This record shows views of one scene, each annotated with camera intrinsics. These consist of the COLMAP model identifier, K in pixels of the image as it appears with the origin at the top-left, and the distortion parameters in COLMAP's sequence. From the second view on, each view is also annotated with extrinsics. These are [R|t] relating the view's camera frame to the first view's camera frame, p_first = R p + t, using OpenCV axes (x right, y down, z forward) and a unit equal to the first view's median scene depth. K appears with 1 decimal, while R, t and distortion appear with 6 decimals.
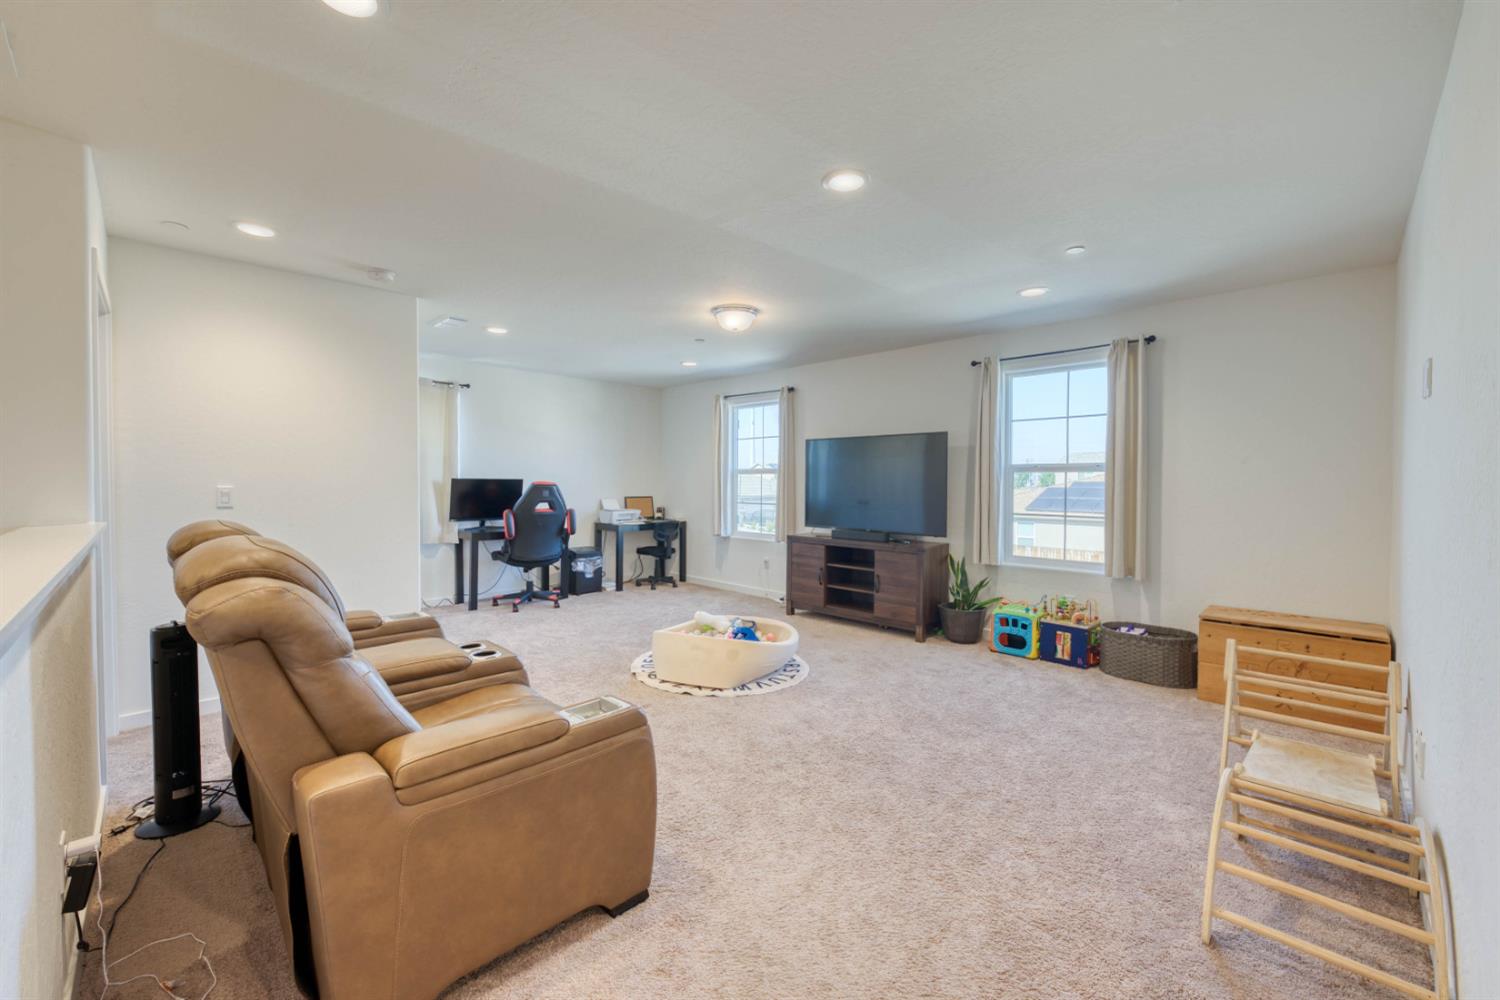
lens RADIAL K [[602.0, 0, 757.7], [0, 602.0, 496.5], [0, 0, 1]] dist [0.000601, 0.000082]
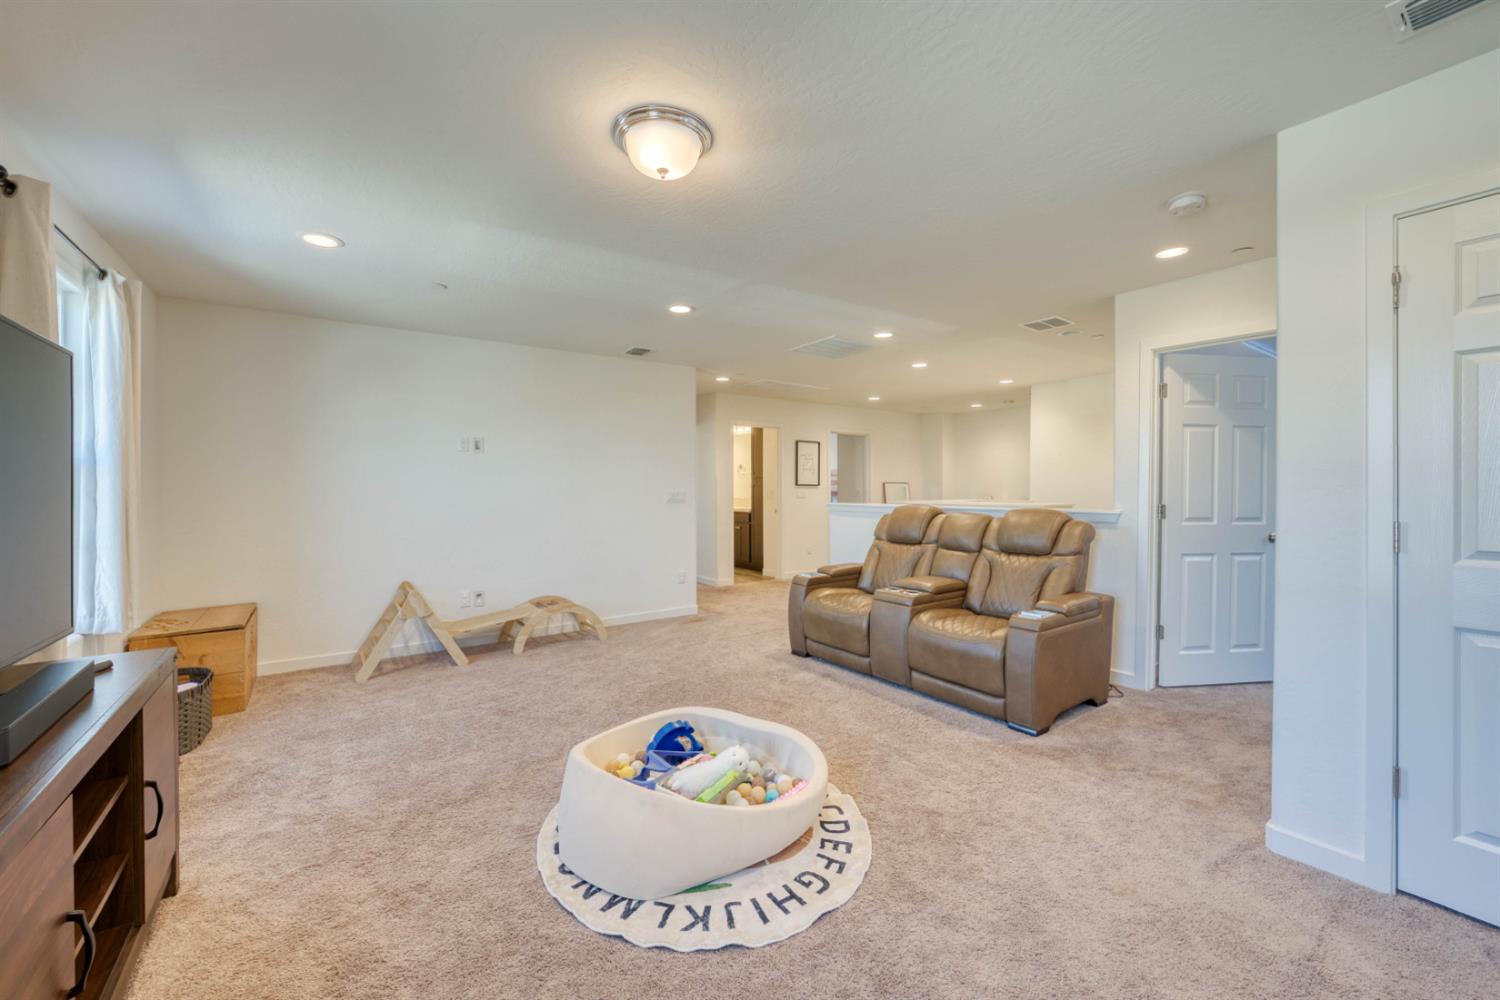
lens RADIAL K [[602.0, 0, 757.7], [0, 602.0, 496.5], [0, 0, 1]] dist [0.000601, 0.000082]
pose [[-0.987569, 0.003137, 0.157152, -0.176975], [0.009305, 0.999214, 0.038528, -0.034569], [-0.156908, 0.039512, -0.986823, 1.354330]]
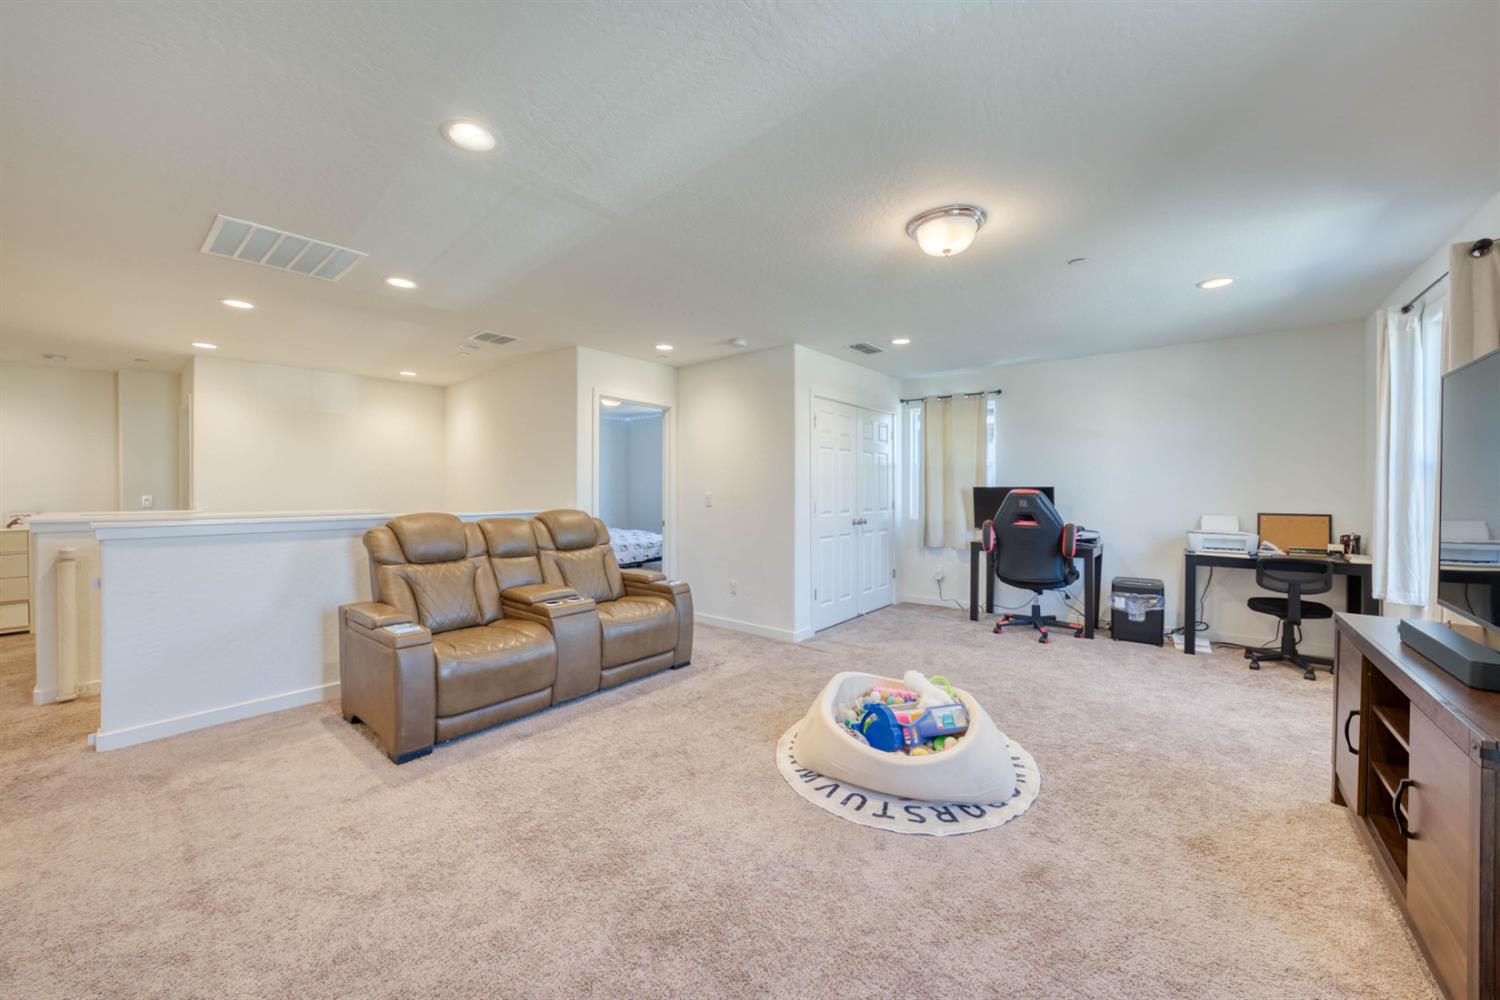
lens RADIAL K [[549.1, 0, 750.0], [0, 549.1, 500.0], [0, 0, 1]] dist [-0.000512, 0.000000]
pose [[0.096109, 0.016905, -0.995227, 0.487242], [-0.021752, 0.999653, 0.014879, -0.016556], [0.995133, 0.020218, 0.096444, 0.675540]]
